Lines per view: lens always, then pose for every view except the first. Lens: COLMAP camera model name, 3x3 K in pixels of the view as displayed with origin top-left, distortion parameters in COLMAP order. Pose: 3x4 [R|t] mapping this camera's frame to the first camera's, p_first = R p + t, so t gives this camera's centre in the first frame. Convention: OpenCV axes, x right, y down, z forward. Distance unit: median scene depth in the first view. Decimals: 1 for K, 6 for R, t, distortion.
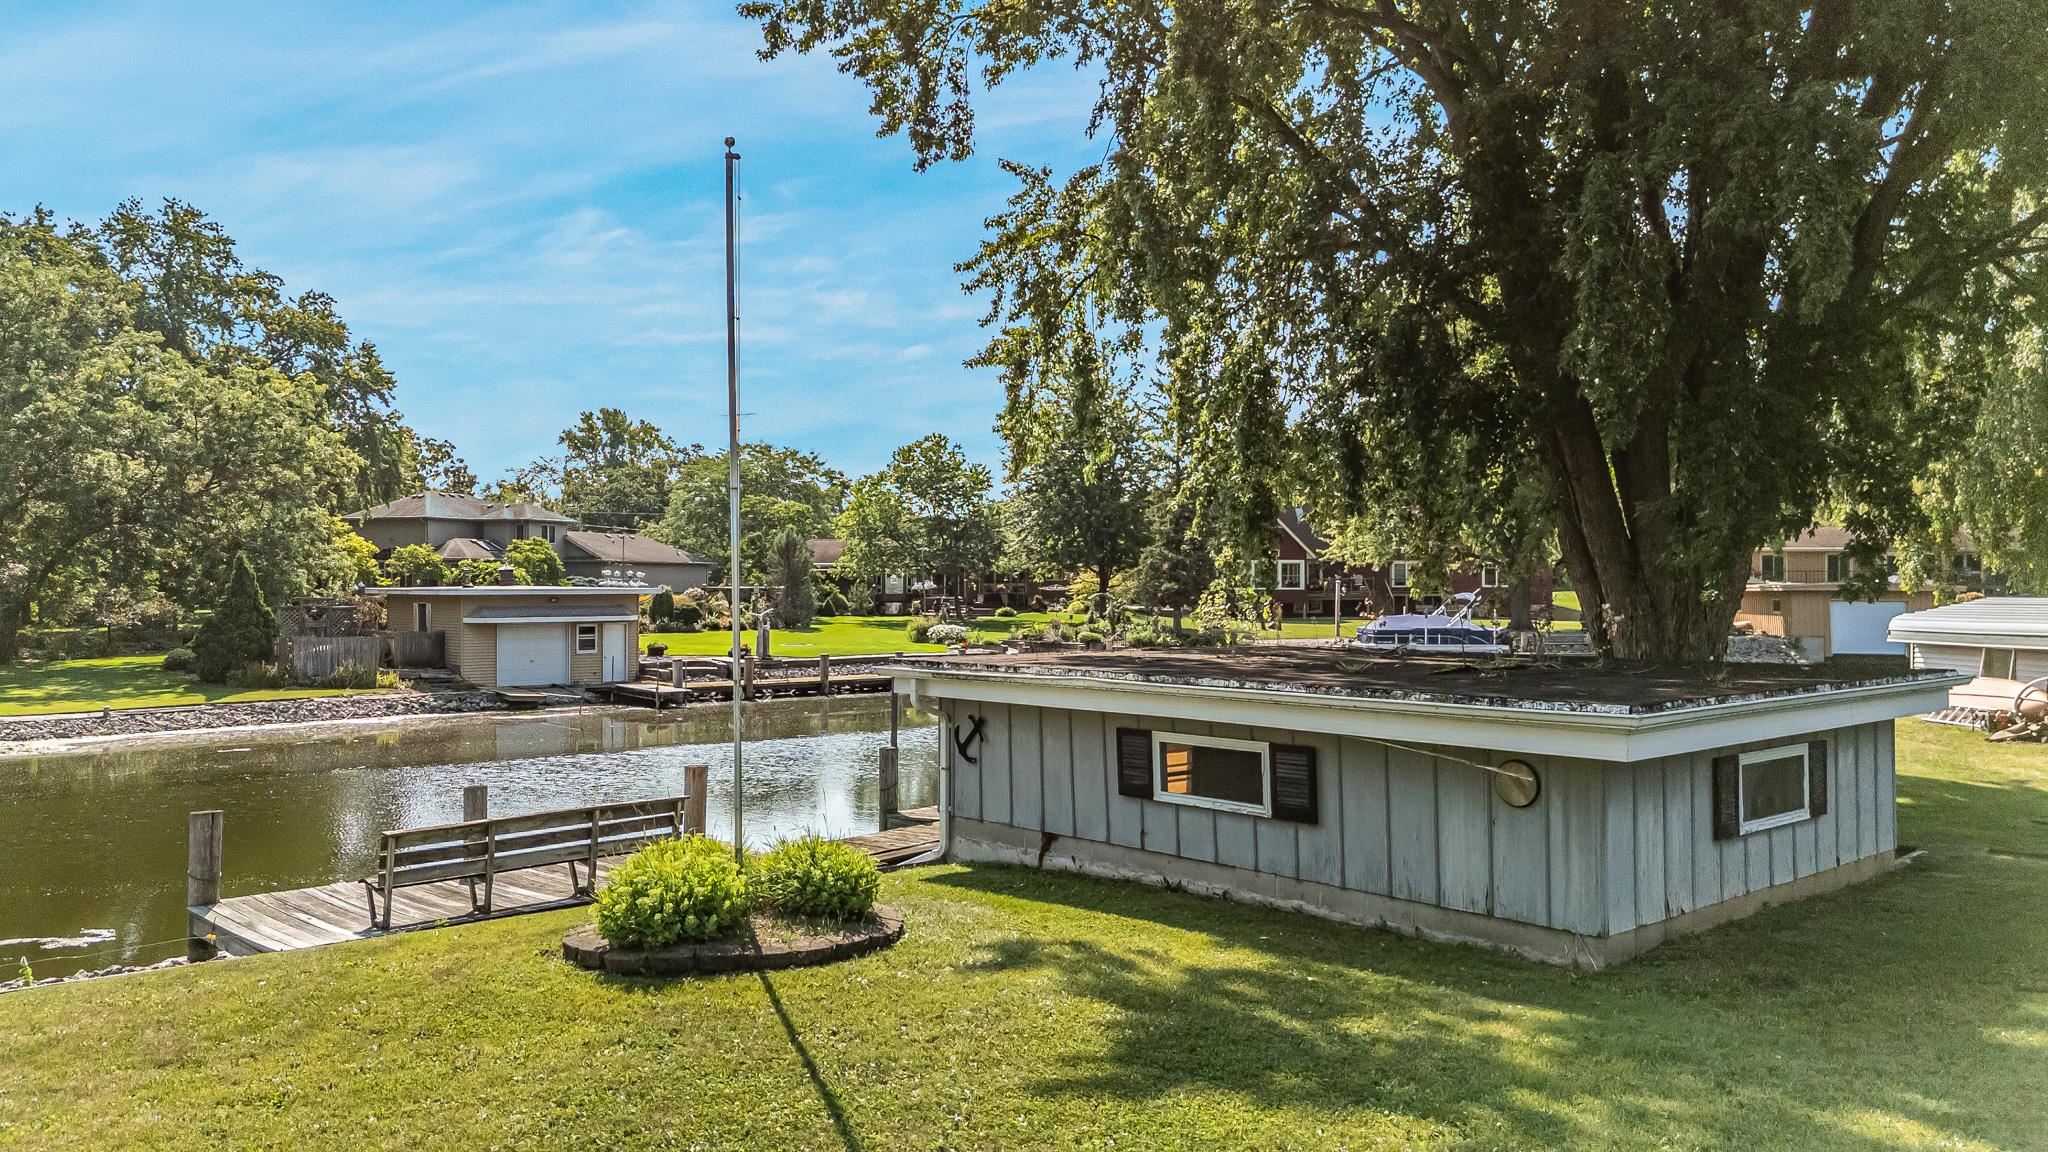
lens RADIAL K [[1518.5, 0, 1028.7], [0, 1518.5, 588.5], [0, 0, 1]] dist [0.069725, -0.048462]
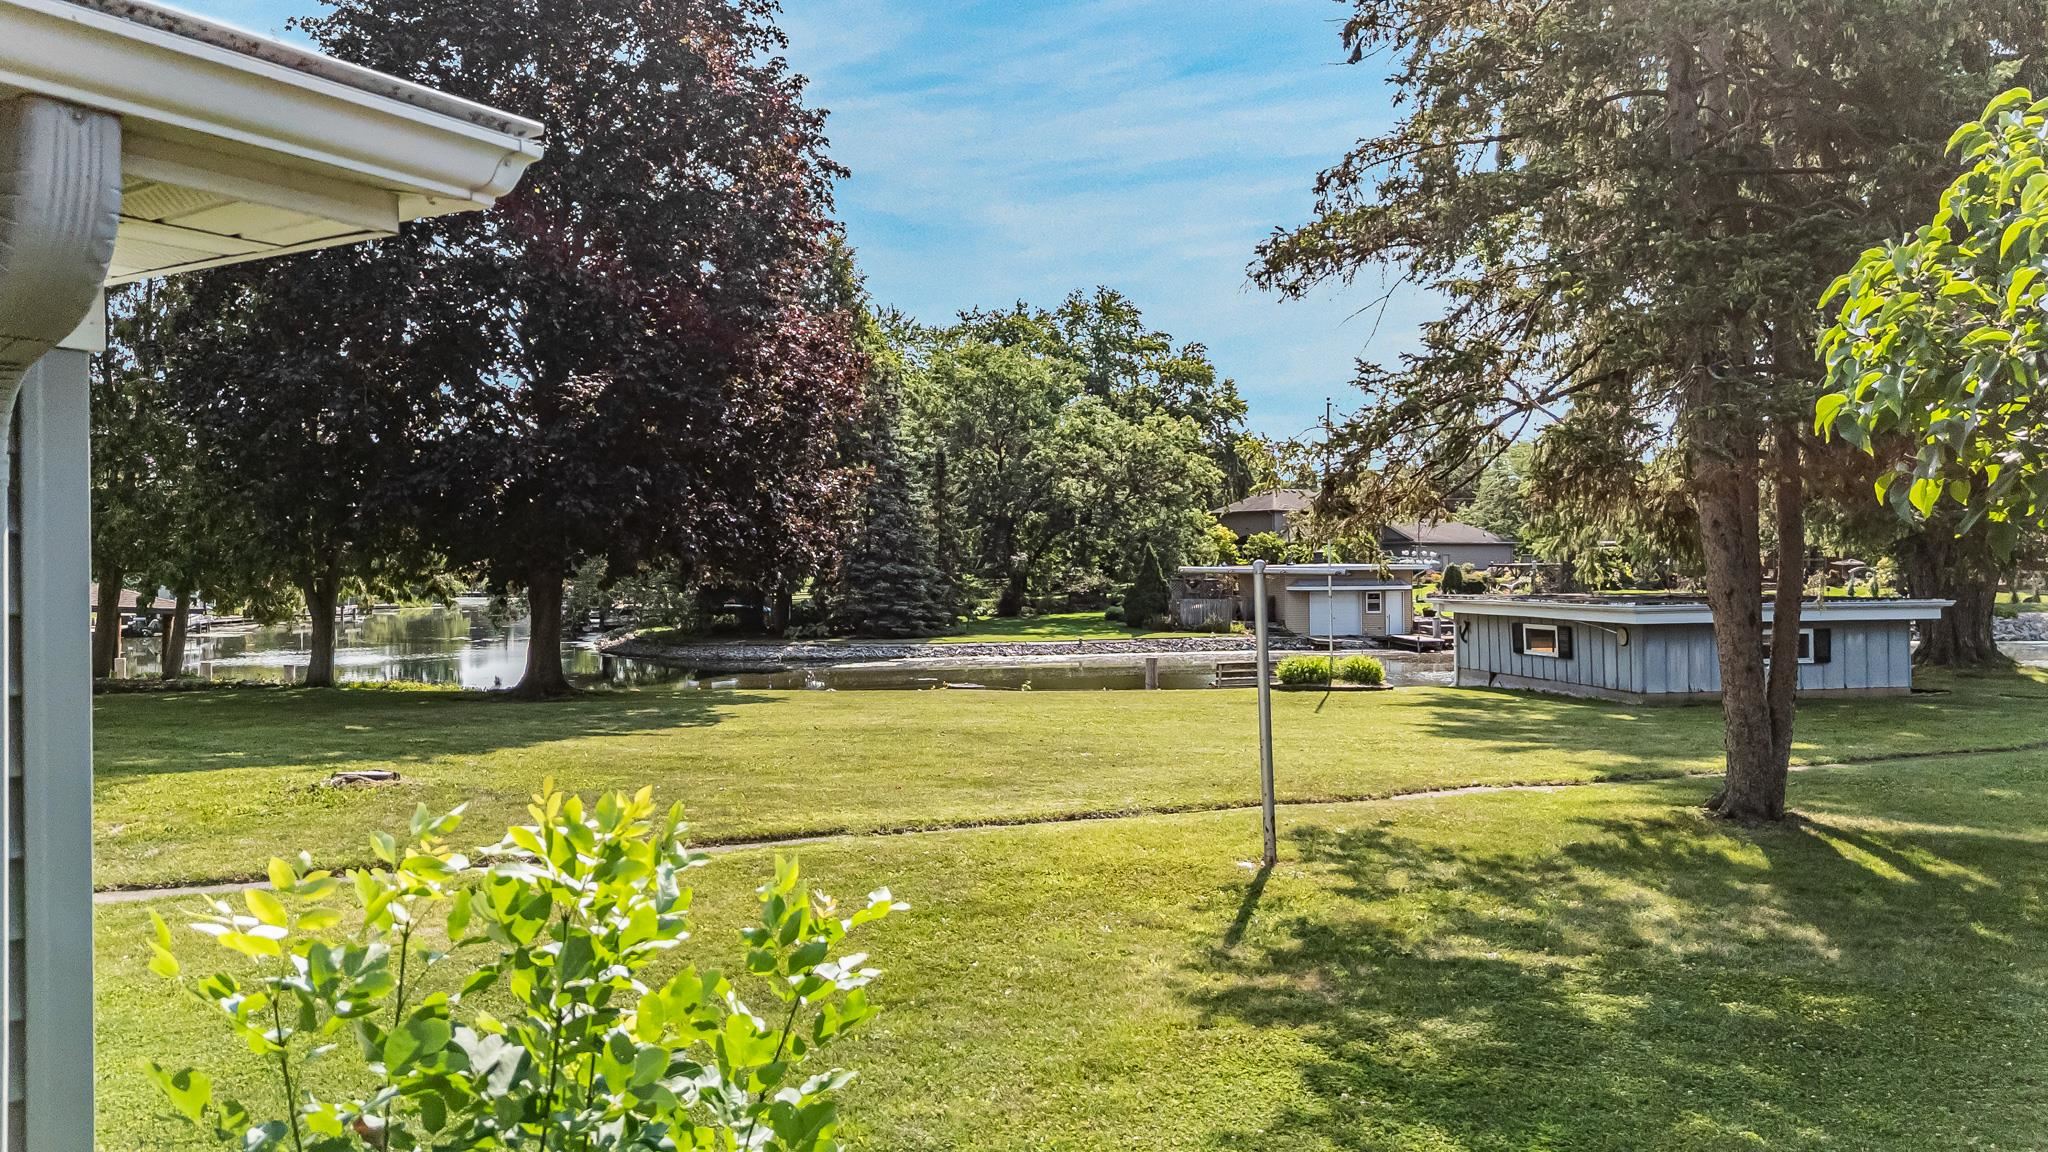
lens RADIAL K [[1558.3, 0, 1037.2], [0, 1558.3, 581.6], [0, 0, 1]] dist [0.071657, -0.010273]
pose [[0.860370, -0.002182, -0.509665, 0.156423], [0.006999, 0.999947, 0.007535, 0.001880], [0.509622, -0.010050, 0.860340, -0.334966]]
